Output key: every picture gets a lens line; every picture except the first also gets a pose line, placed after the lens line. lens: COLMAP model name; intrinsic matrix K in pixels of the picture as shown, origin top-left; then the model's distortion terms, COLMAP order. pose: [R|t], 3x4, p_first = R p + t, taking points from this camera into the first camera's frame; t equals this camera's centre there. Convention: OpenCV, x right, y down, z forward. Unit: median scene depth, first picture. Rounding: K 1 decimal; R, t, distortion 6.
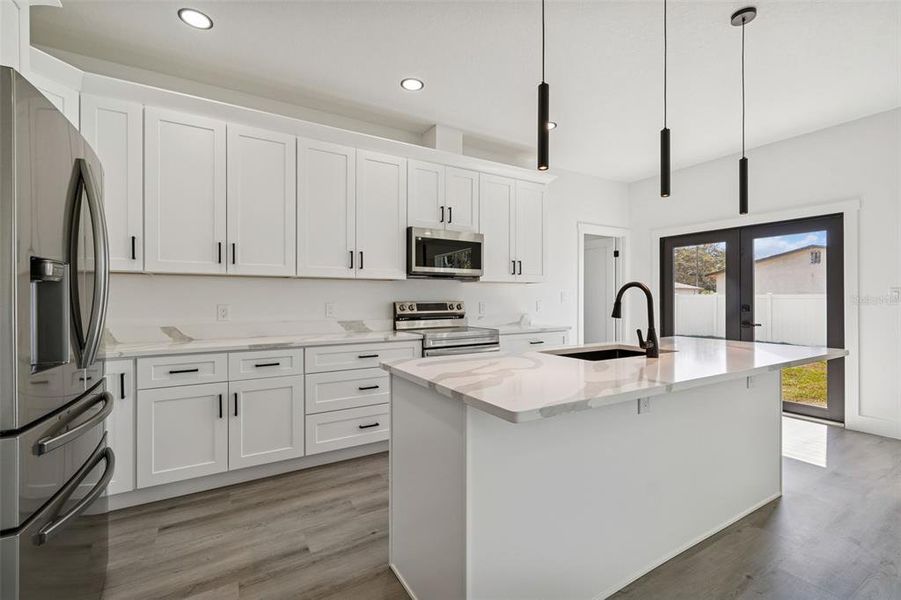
lens RADIAL K [[397.6, 0, 450.5], [0, 397.6, 300.0], [0, 0, 1]] dist [0.001480, 0.000124]
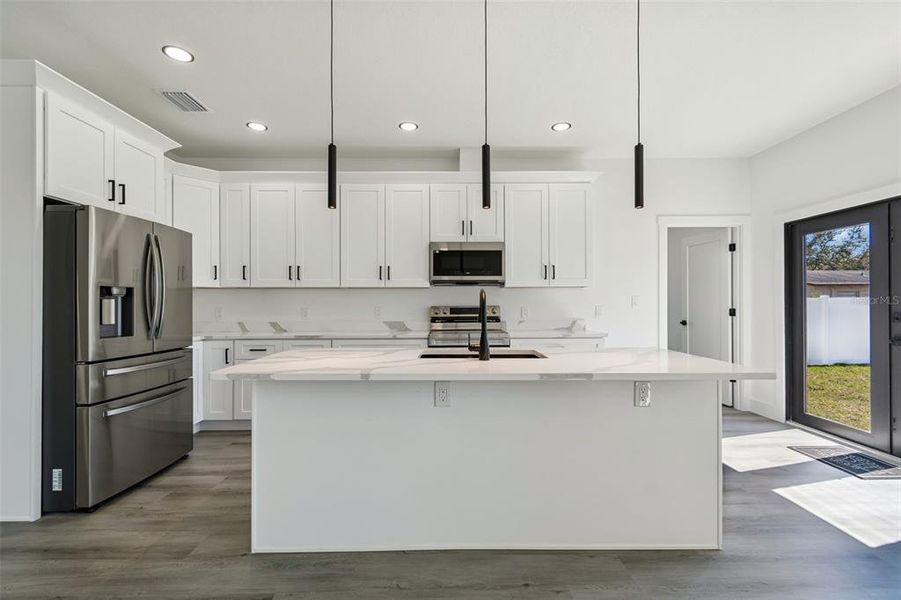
lens RADIAL K [[393.7, 0, 450.2], [0, 393.7, 305.7], [0, 0, 1]] dist [0.000879, 0.000281]
pose [[0.860852, 0.001886, -0.508852, 0.532588], [0.000035, 0.999993, 0.003765, -0.001768], [0.508855, -0.003259, 0.860846, 0.032241]]
